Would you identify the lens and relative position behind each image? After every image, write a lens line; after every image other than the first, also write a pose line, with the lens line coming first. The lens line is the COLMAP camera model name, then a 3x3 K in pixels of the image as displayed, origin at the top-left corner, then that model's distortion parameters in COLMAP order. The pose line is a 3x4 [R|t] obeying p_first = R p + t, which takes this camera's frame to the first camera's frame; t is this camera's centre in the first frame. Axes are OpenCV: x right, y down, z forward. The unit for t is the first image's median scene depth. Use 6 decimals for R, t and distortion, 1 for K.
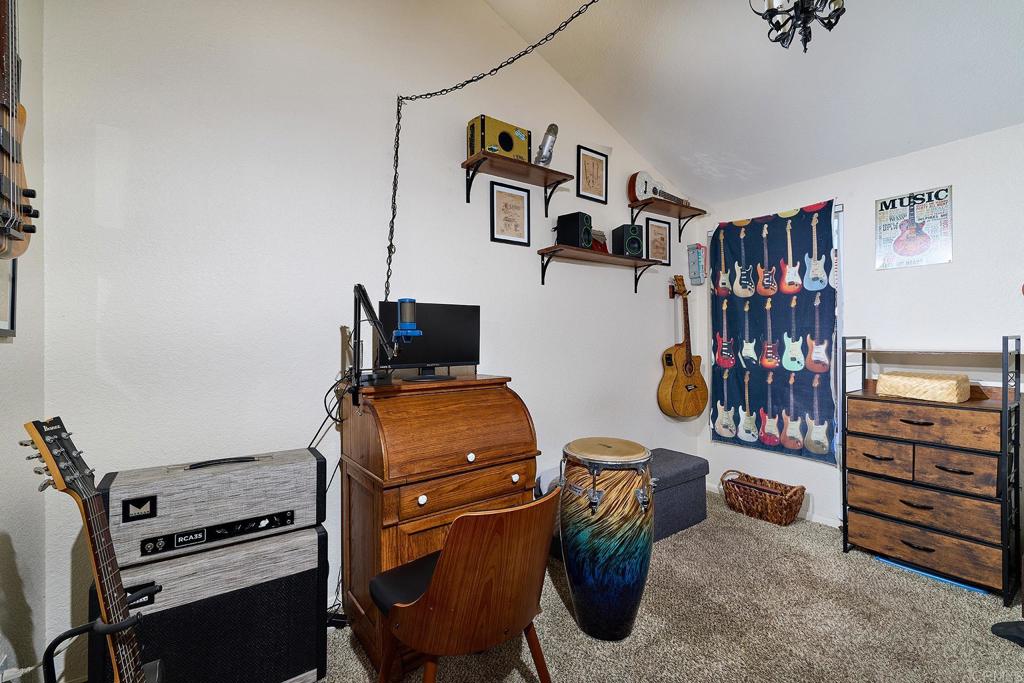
lens RADIAL K [[441.7, 0, 505.4], [0, 441.7, 338.3], [0, 0, 1]] dist [0.000079, -0.000227]
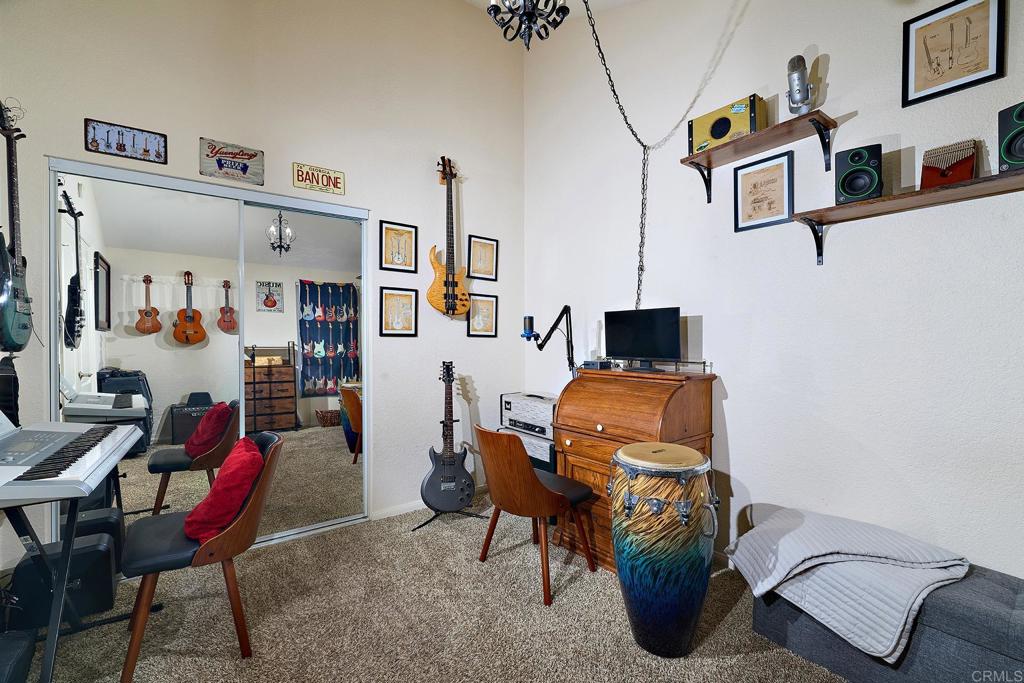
lens RADIAL K [[441.7, 0, 505.4], [0, 441.7, 338.3], [0, 0, 1]] dist [0.000079, -0.000227]
pose [[0.026408, 0.006099, -0.999633, 1.240107], [0.006642, 0.999958, 0.006277, -0.008922], [0.999629, -0.006805, 0.026366, 0.684552]]
